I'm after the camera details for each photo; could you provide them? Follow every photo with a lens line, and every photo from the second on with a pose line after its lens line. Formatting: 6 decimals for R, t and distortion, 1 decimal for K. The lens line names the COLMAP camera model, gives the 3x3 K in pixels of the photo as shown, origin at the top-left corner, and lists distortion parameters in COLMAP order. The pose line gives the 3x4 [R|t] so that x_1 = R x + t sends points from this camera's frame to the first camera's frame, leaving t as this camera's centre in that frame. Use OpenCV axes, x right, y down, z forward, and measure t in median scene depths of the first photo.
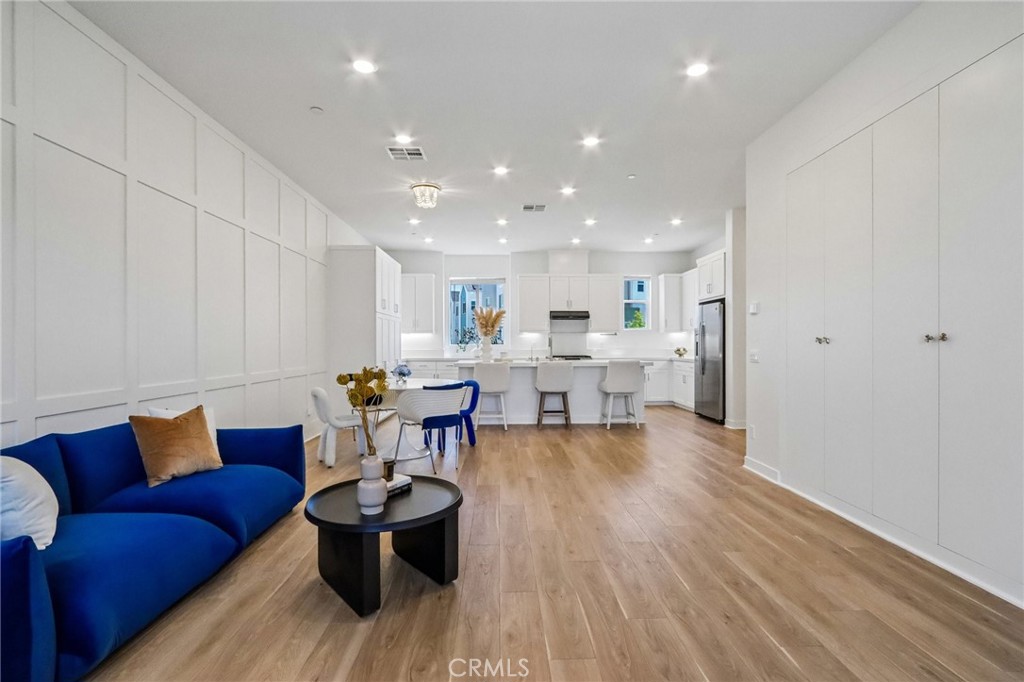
lens RADIAL K [[486.9, 0, 510.2], [0, 486.9, 337.6], [0, 0, 1]] dist [0.002792, -0.001481]
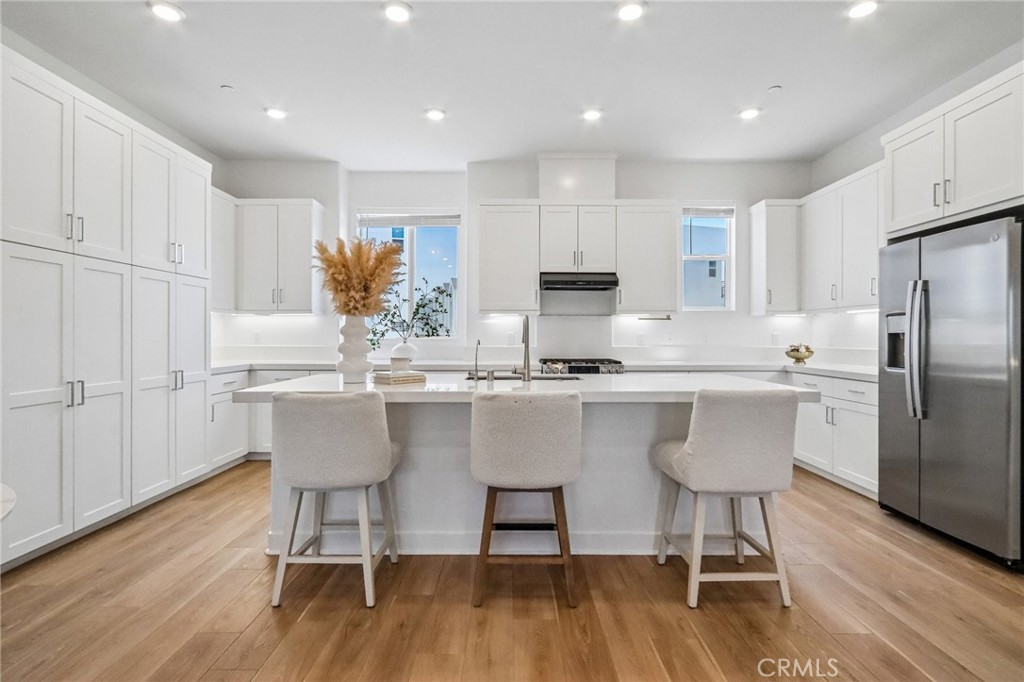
lens RADIAL K [[486.9, 0, 506.7], [0, 486.9, 338.6], [0, 0, 1]] dist [0.002792, -0.001481]
pose [[0.999387, 0.004409, -0.034718, 0.087213], [-0.003792, 0.999834, 0.017809, 0.008281], [0.034791, -0.017666, 0.999238, 0.651656]]
